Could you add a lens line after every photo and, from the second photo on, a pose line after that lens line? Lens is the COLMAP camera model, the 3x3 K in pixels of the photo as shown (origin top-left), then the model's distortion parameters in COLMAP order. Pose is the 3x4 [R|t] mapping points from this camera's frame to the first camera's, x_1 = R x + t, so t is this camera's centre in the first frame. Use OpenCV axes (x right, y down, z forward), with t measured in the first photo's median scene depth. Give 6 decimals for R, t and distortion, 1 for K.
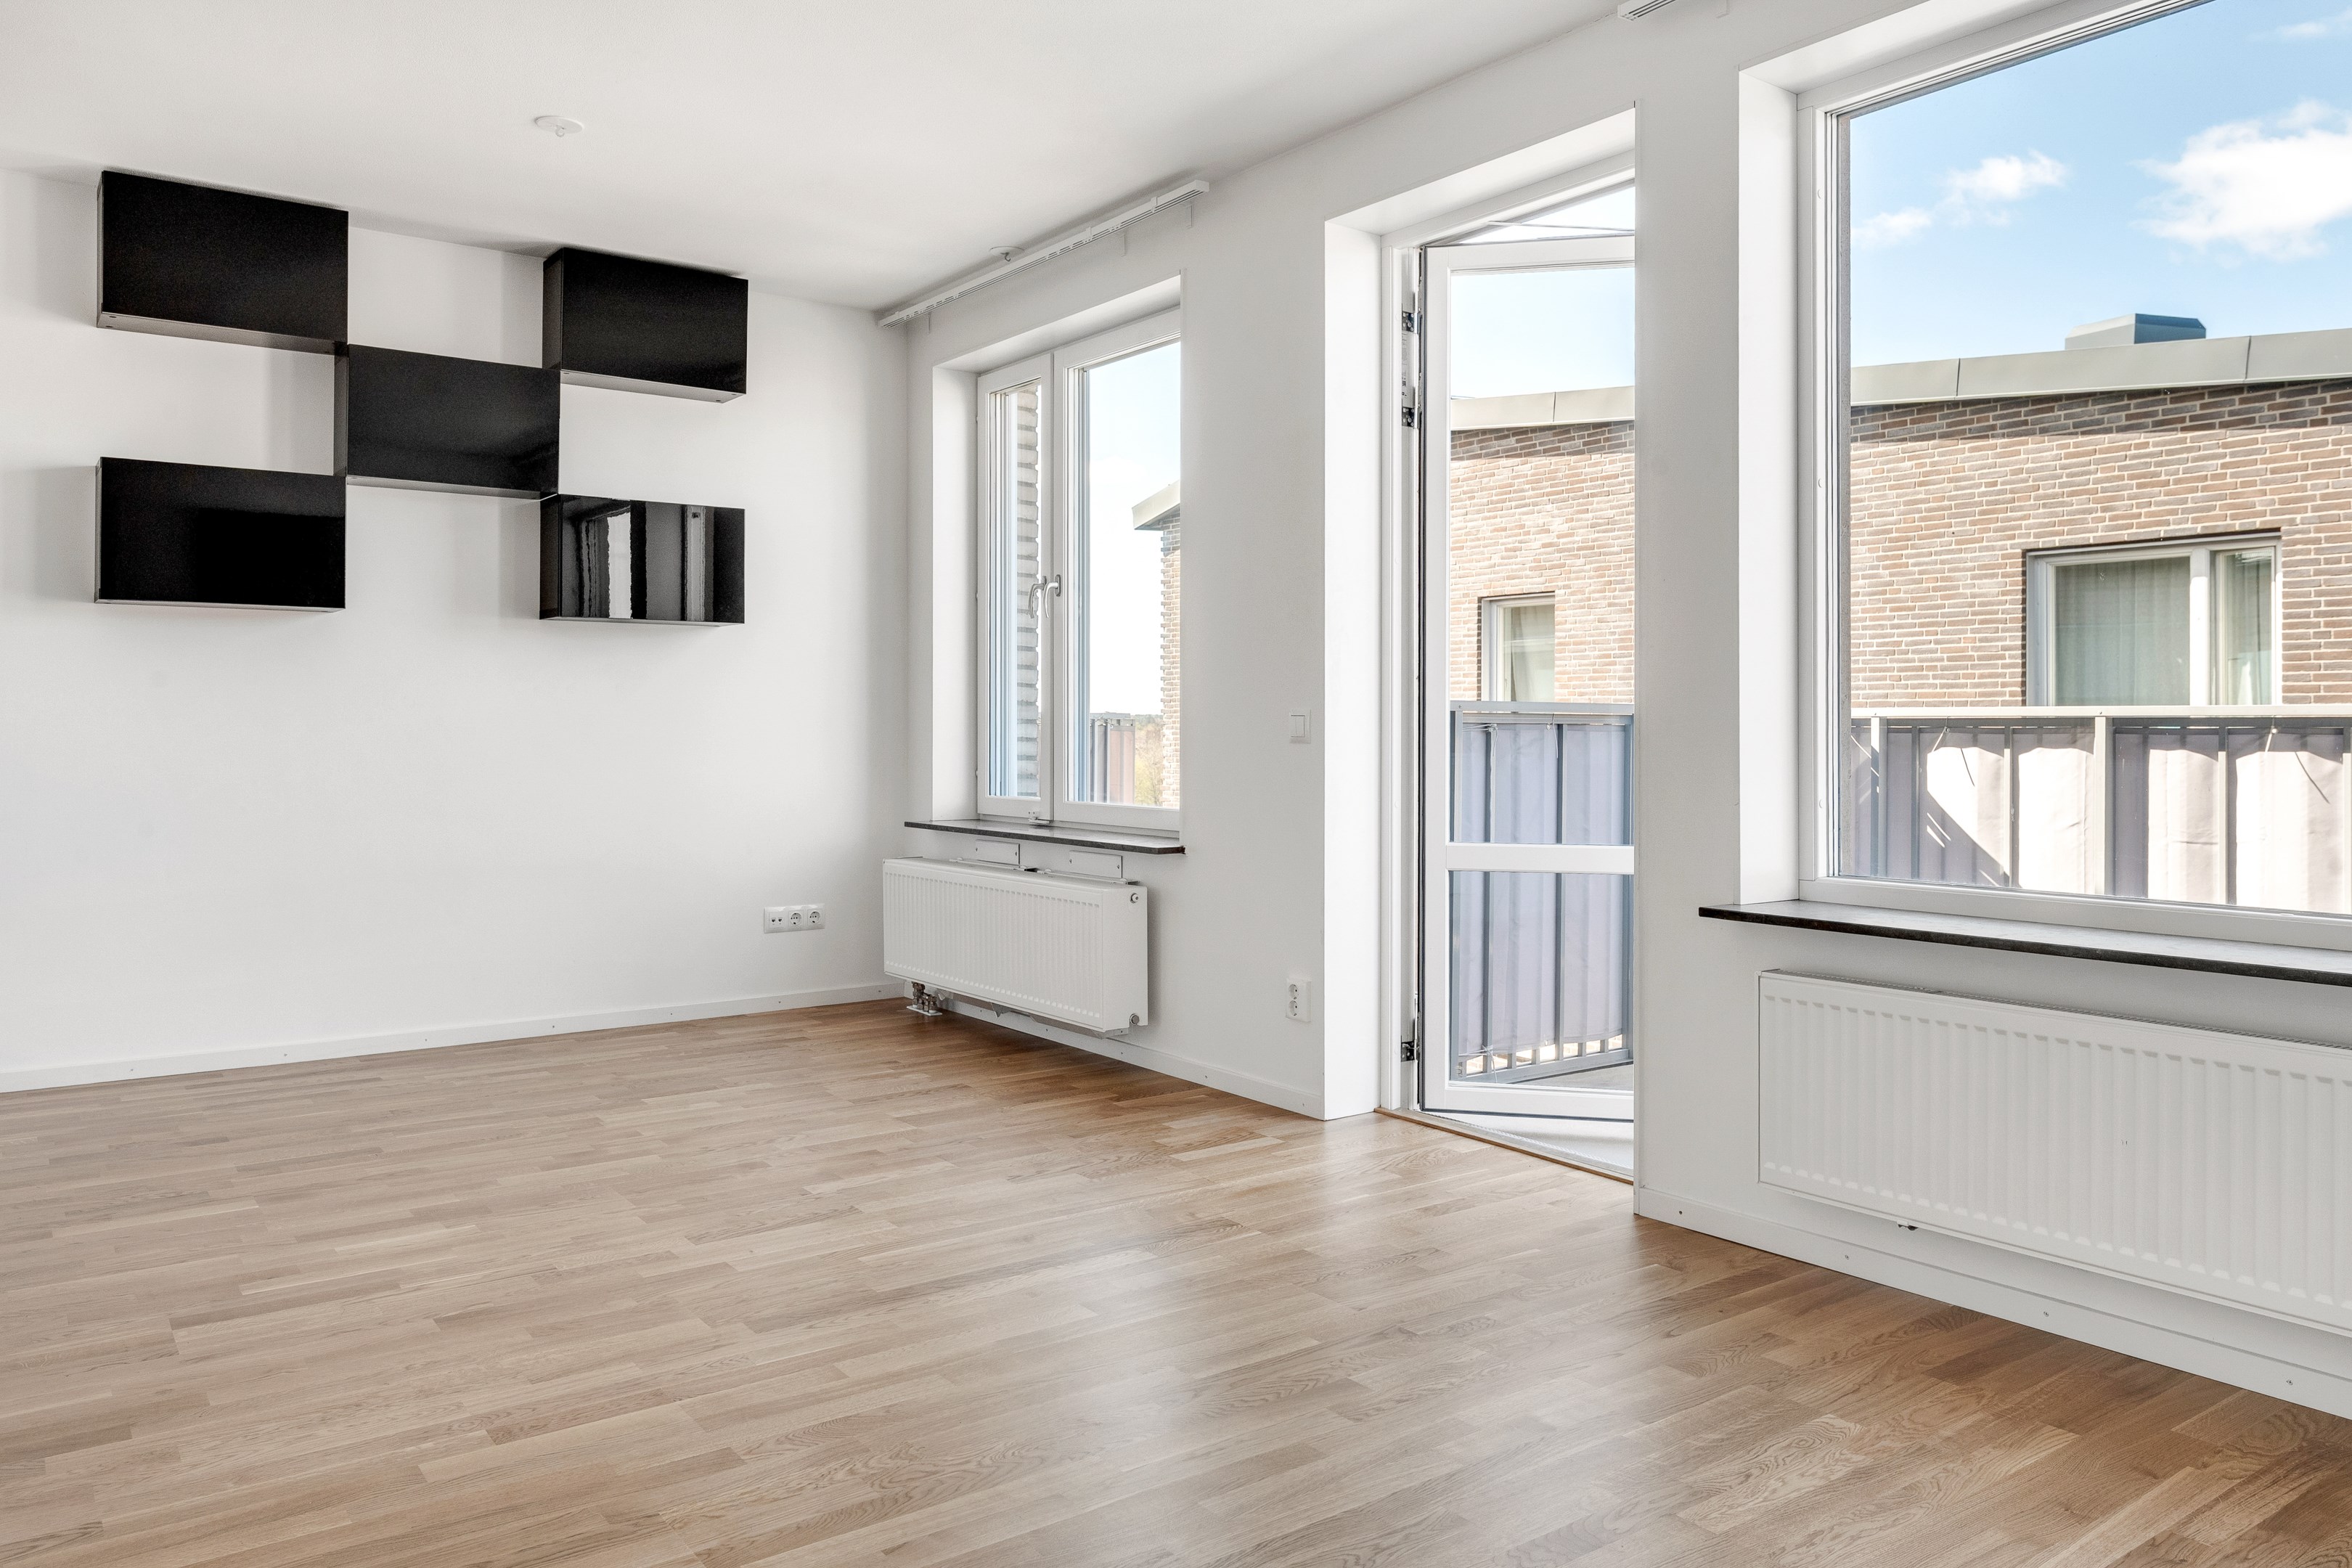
lens RADIAL K [[1647.0, 0, 1180.4], [0, 1647.0, 718.4], [0, 0, 1]] dist [0.005699, -0.006053]
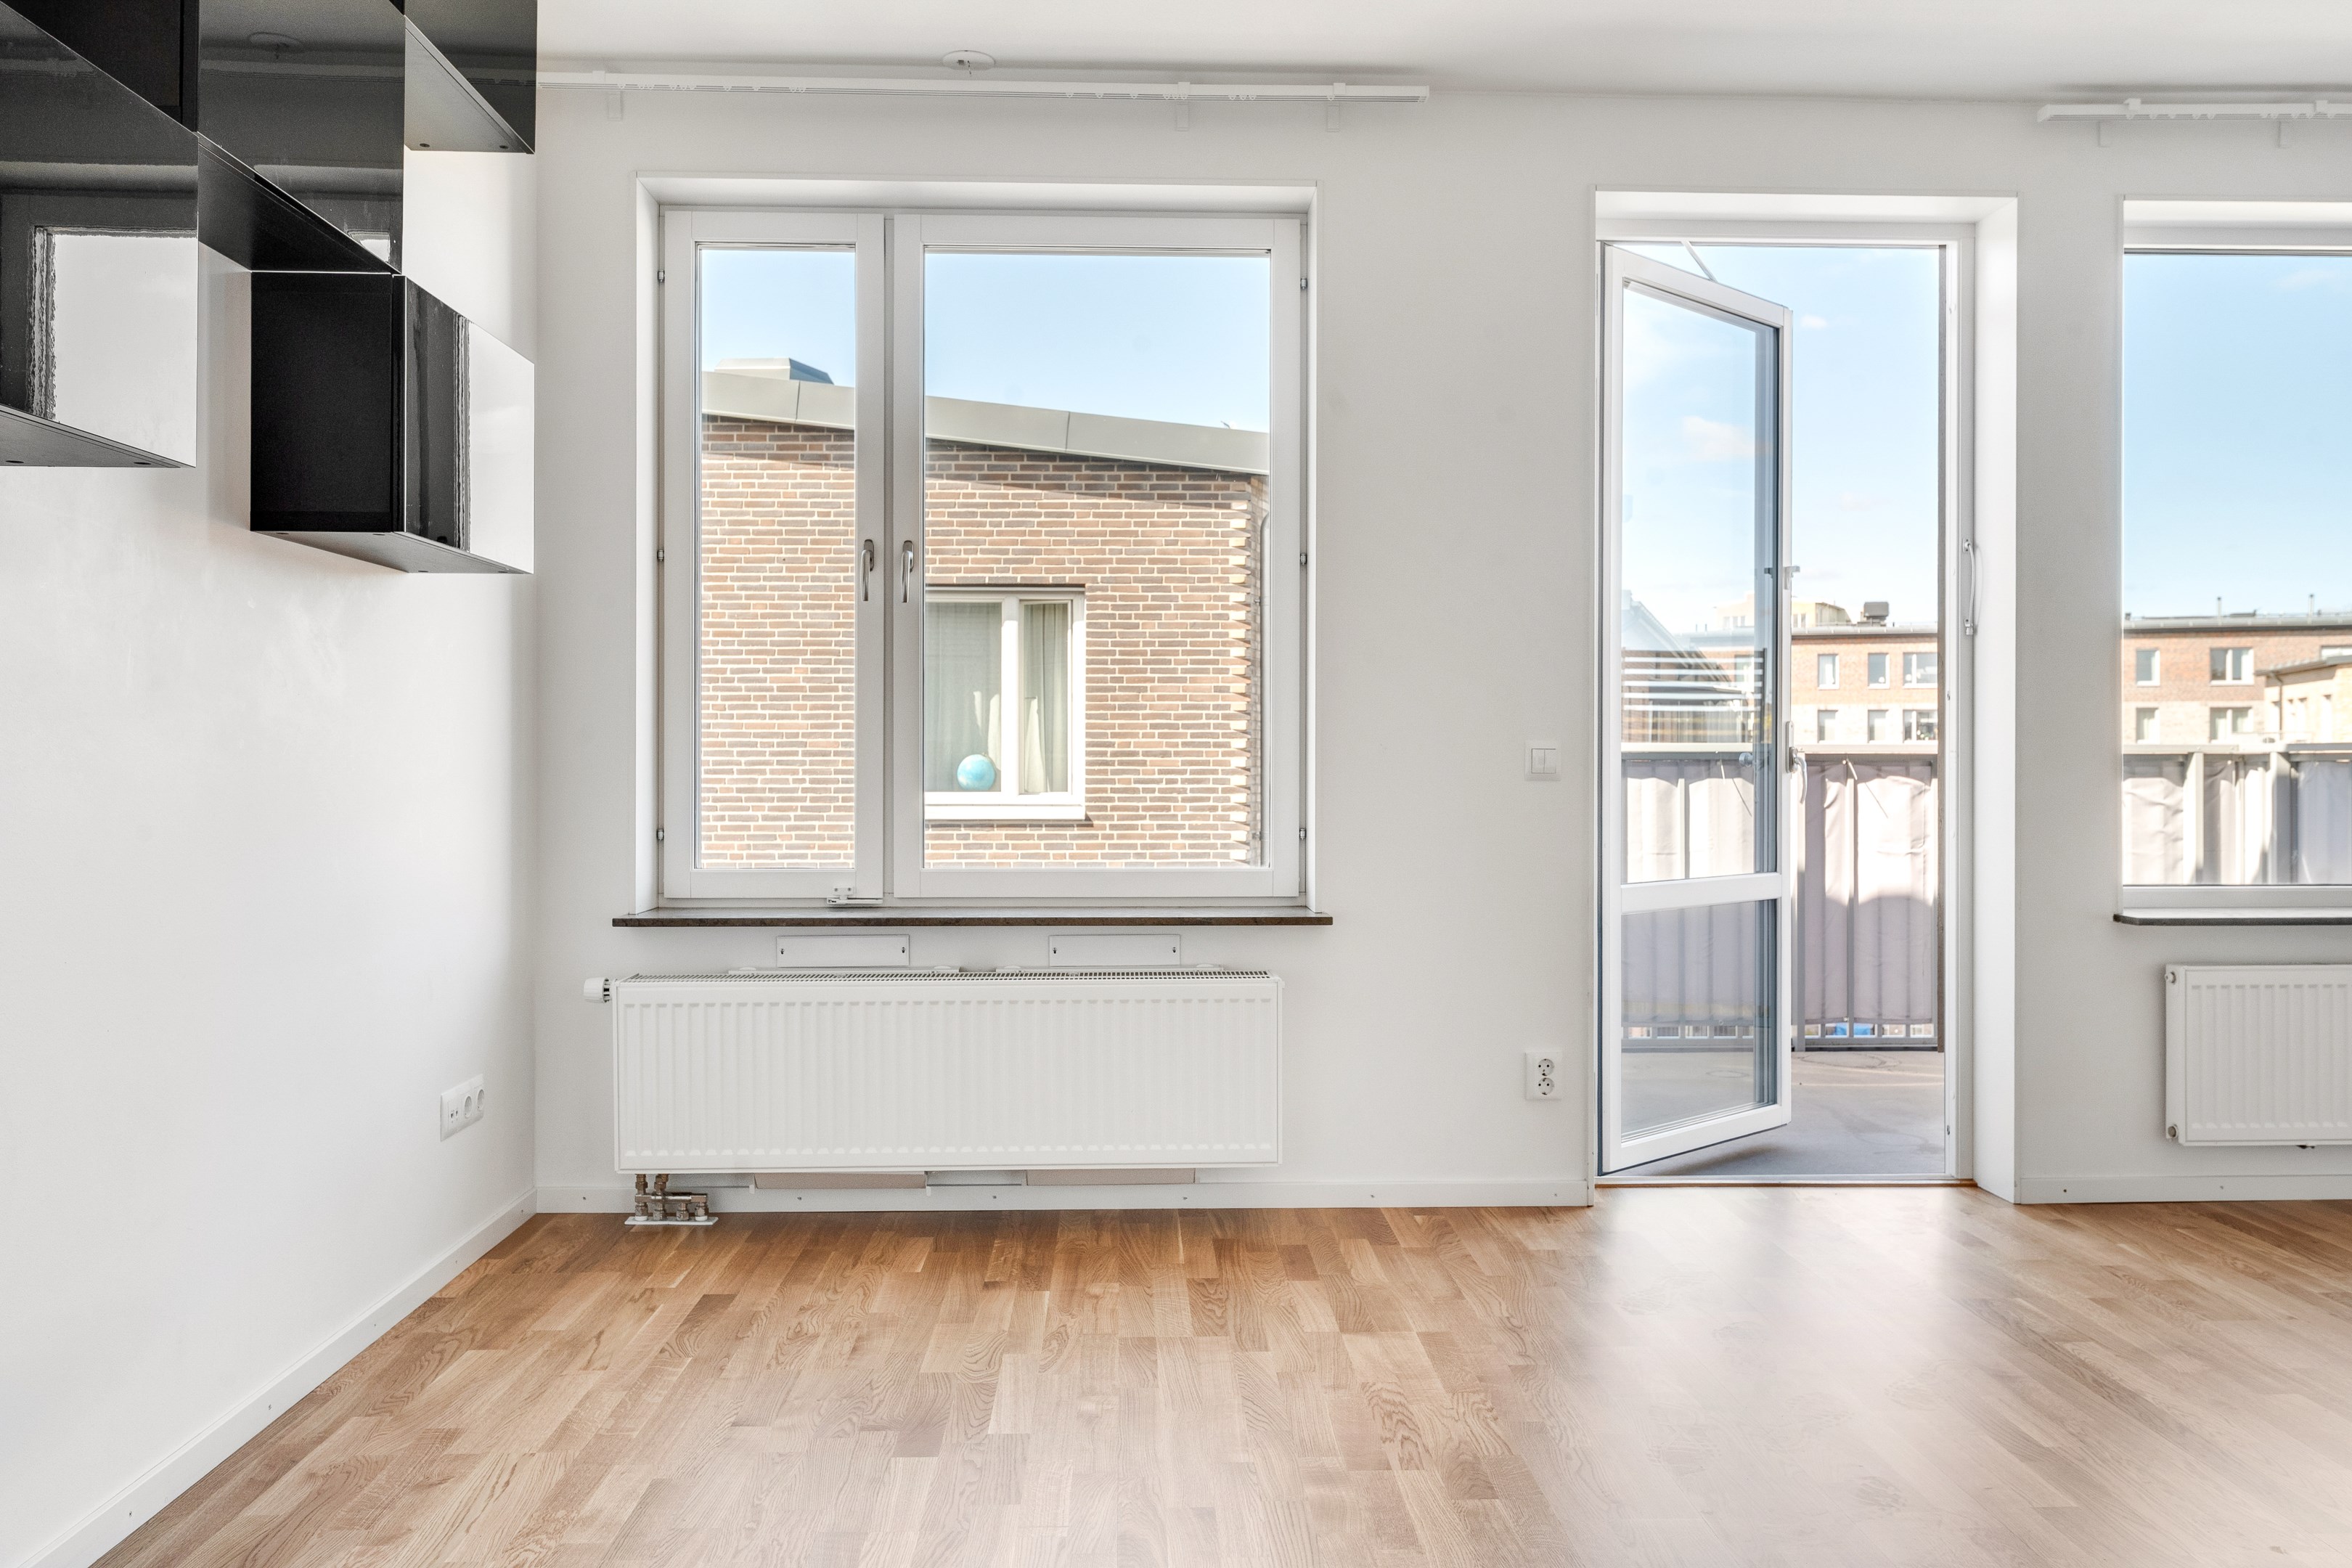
lens RADIAL K [[1800.6, 0, 1181.0], [0, 1800.6, 762.0], [0, 0, 1]] dist [0.004207, 0.021762]
pose [[0.558562, -0.002282, 0.829460, -0.738310], [-0.003576, 0.999980, 0.005159, 0.001080], [-0.829455, -0.005848, 0.558543, 0.562029]]
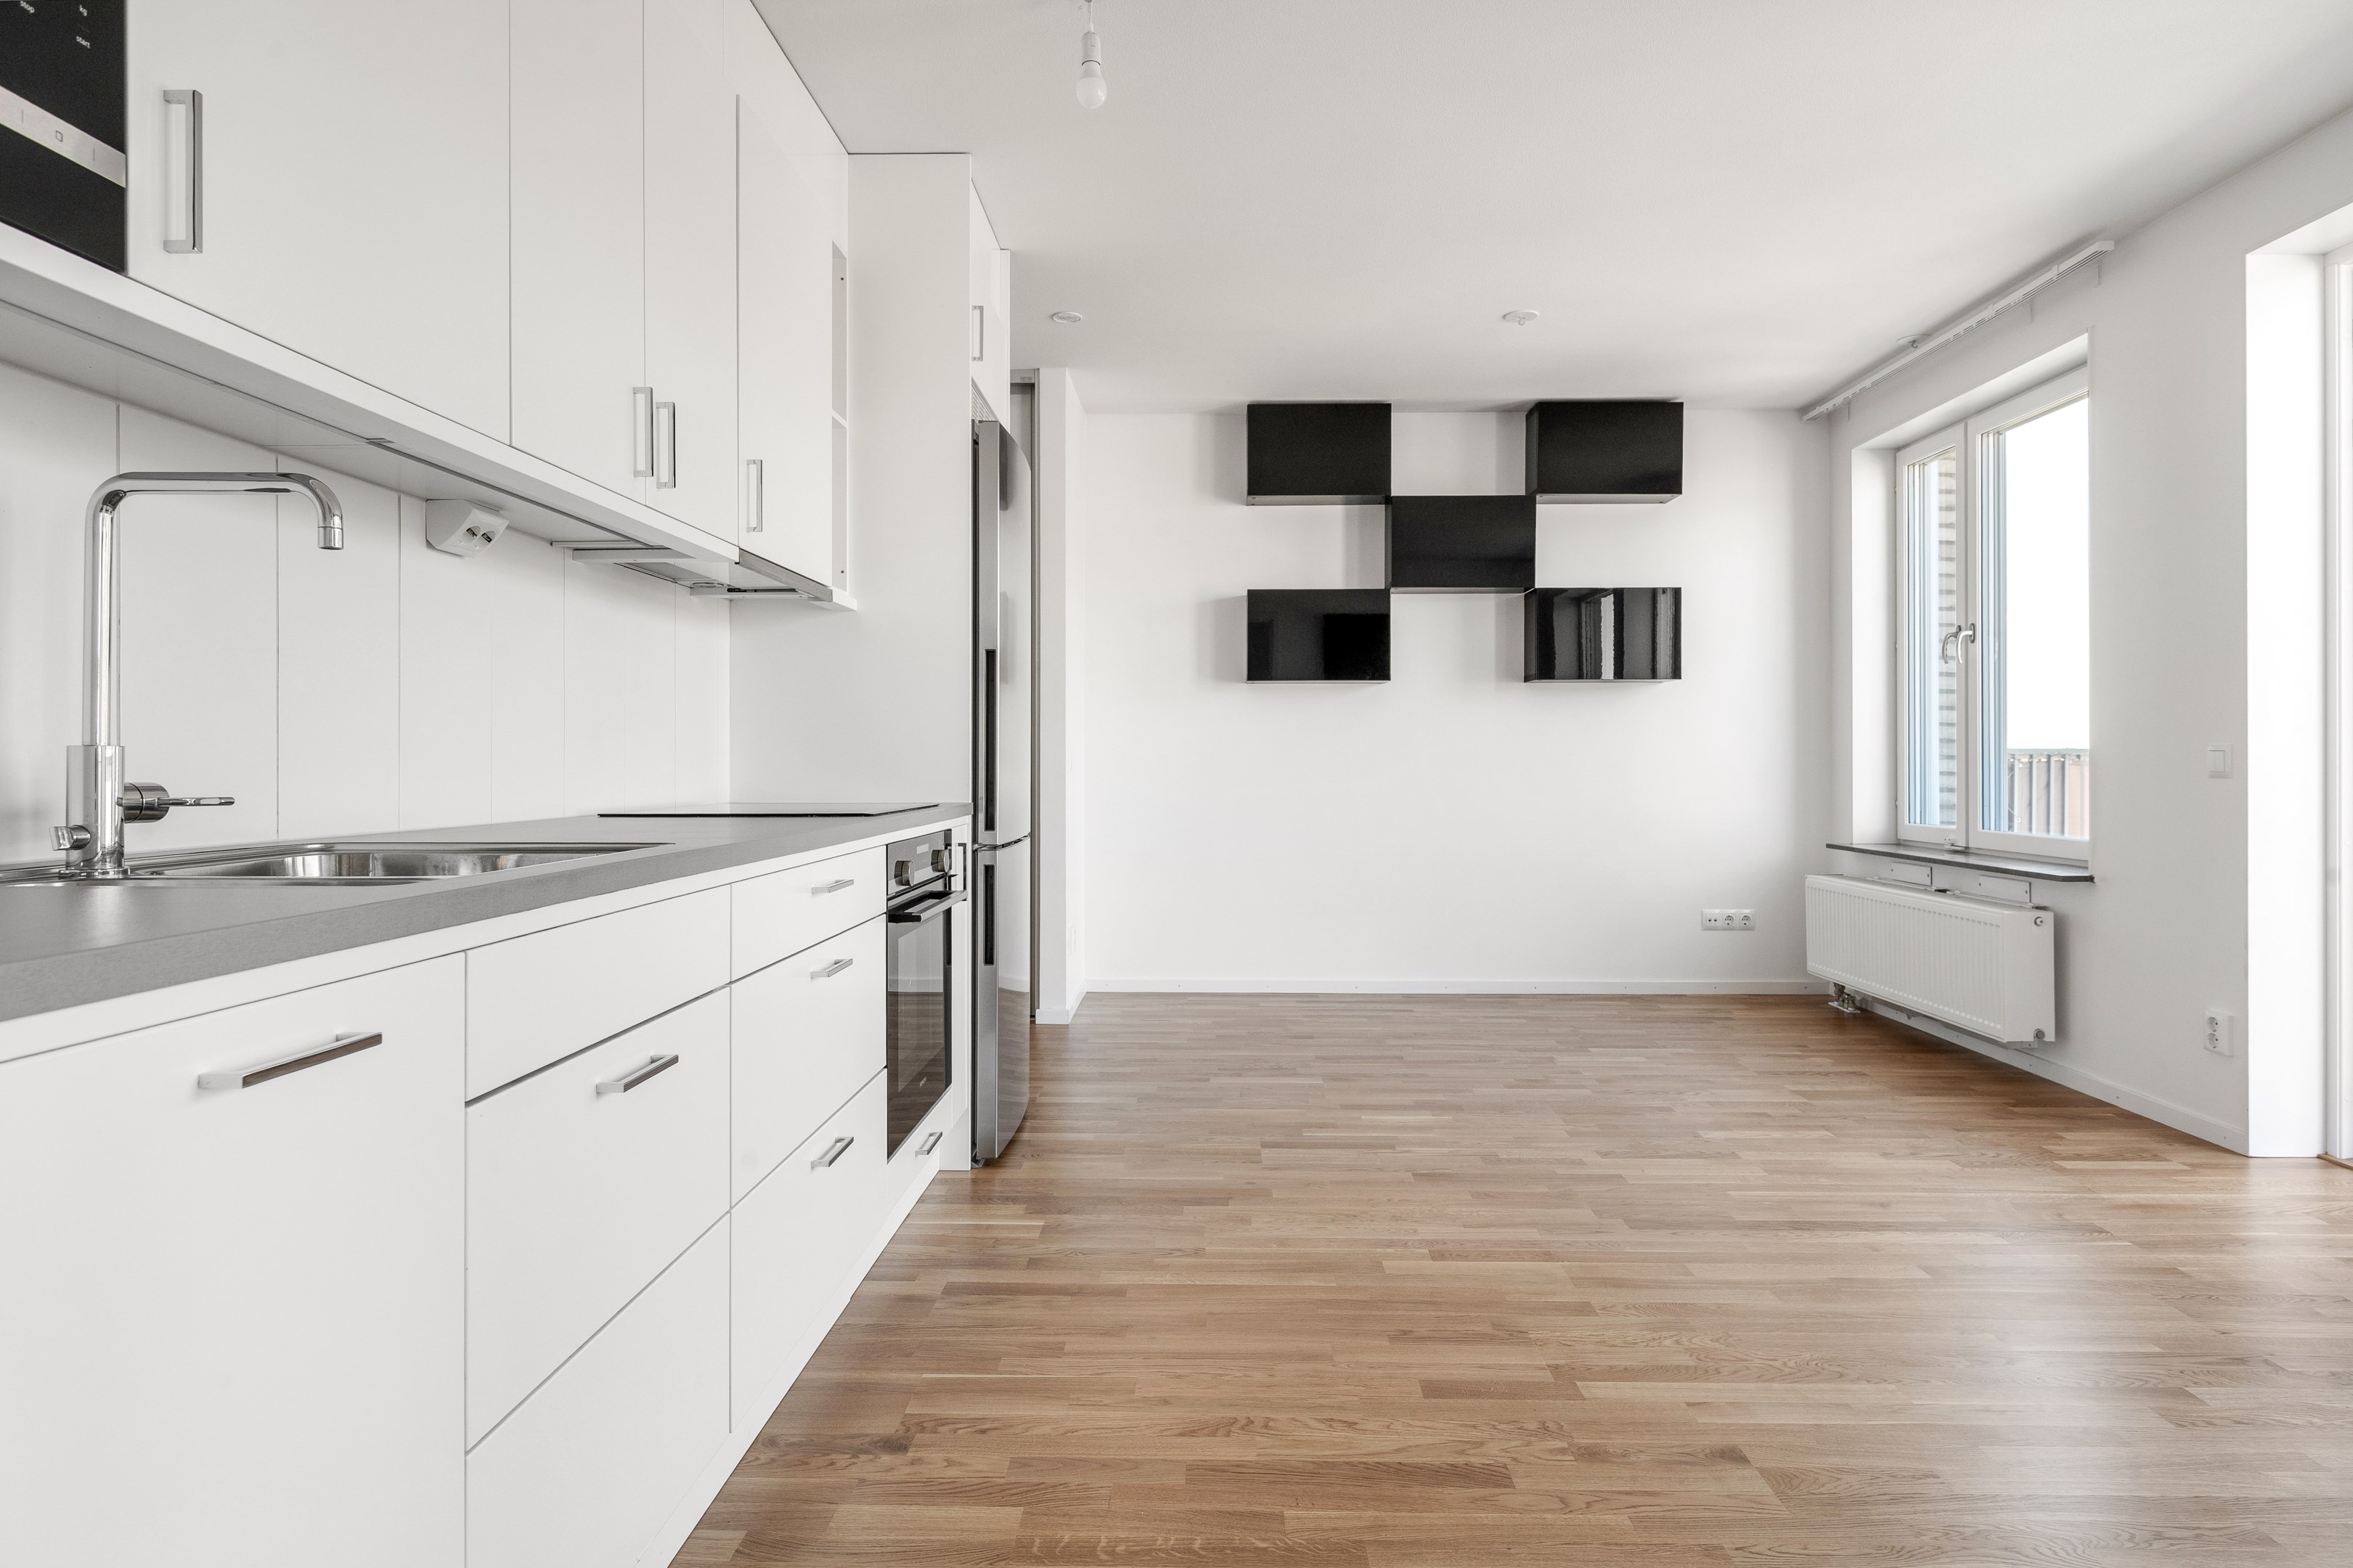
lens RADIAL K [[1335.1, 0, 1198.0], [0, 1335.1, 757.6], [0, 0, 1]] dist [0.010450, -0.005675]
pose [[0.795873, -0.003594, -0.605452, 0.063905], [0.004852, 0.999988, 0.000442, -0.000875], [0.605444, -0.003290, 0.795881, -0.026666]]
